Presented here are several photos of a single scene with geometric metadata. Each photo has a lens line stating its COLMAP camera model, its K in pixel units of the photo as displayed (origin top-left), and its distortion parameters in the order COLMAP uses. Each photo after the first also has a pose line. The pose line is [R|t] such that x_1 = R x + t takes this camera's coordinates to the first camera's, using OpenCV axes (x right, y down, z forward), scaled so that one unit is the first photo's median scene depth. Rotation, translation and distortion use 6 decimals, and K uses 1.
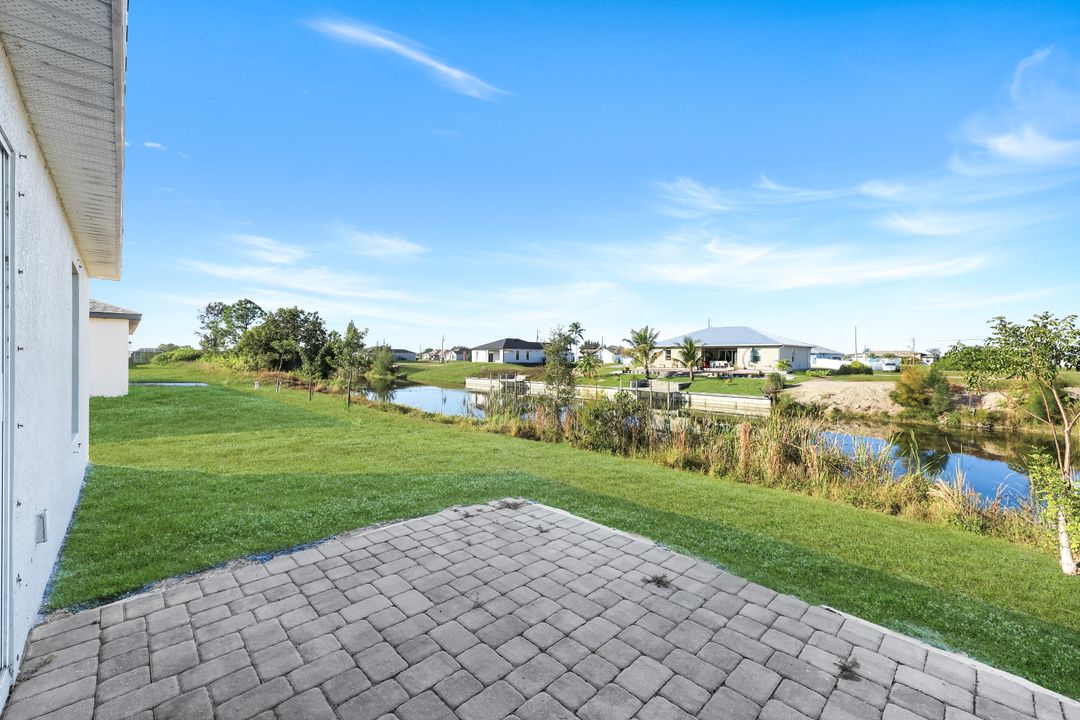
lens RADIAL K [[440.5, 0, 543.9], [0, 440.5, 359.9], [0, 0, 1]] dist [0.011368, 0.000073]
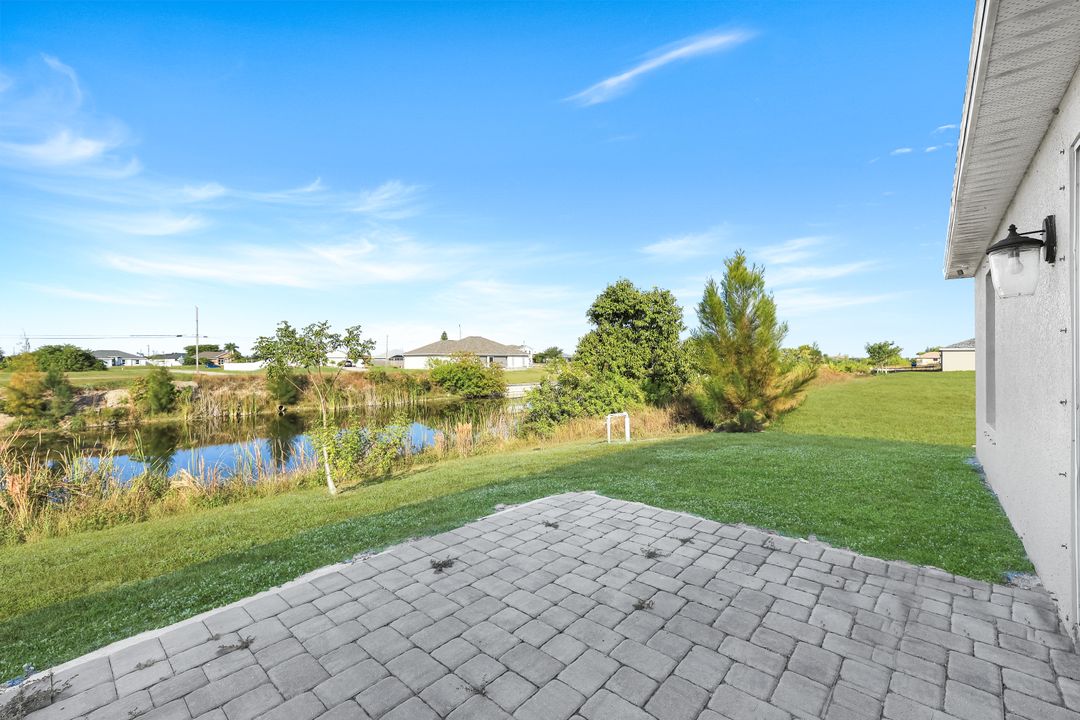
lens RADIAL K [[440.5, 0, 535.4], [0, 440.5, 355.5], [0, 0, 1]] dist [0.011368, 0.000073]
pose [[-0.057902, 0.003143, 0.998317, -0.085957], [0.008281, 0.999962, -0.002668, 0.003591], [-0.998288, 0.008113, -0.057925, 0.096487]]
